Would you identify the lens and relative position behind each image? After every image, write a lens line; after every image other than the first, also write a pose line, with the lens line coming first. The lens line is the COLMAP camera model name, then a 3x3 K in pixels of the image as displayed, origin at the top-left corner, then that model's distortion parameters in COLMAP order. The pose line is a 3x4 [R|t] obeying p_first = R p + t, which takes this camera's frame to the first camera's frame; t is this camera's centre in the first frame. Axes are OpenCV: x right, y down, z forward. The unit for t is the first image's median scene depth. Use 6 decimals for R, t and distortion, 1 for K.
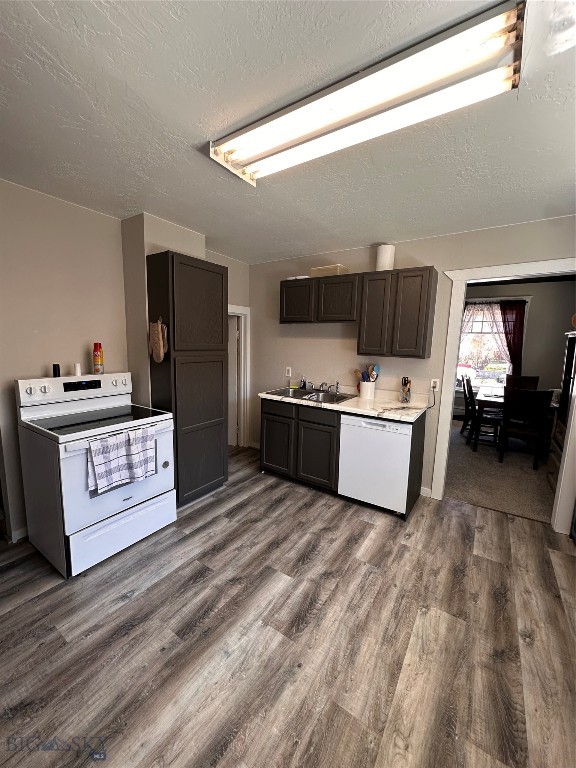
lens RADIAL K [[307.3, 0, 288.0], [0, 307.3, 384.0], [0, 0, 1]] dist [0.001169, 0.000037]
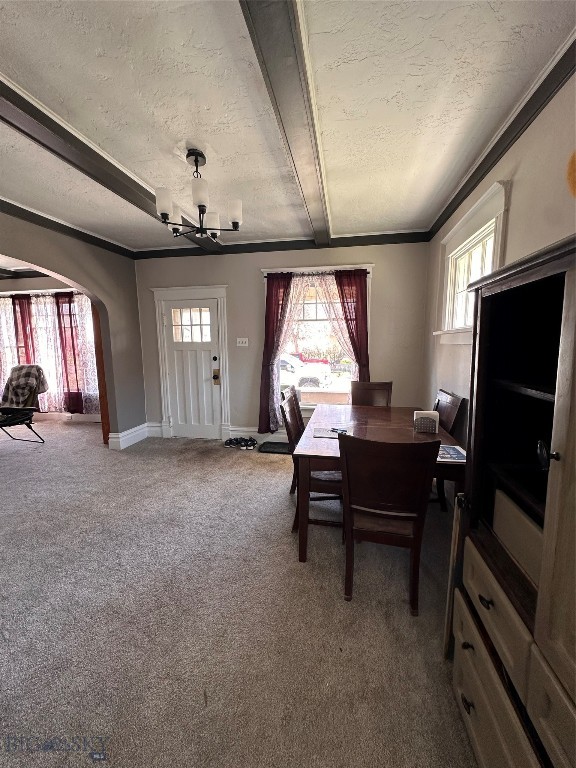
lens RADIAL K [[307.3, 0, 288.0], [0, 307.3, 384.0], [0, 0, 1]] dist [0.001169, 0.000037]
pose [[0.922485, -0.084939, 0.376573, 0.335838], [0.085104, 0.996240, 0.016233, -0.047542], [-0.376536, 0.017073, 0.926245, 0.440275]]
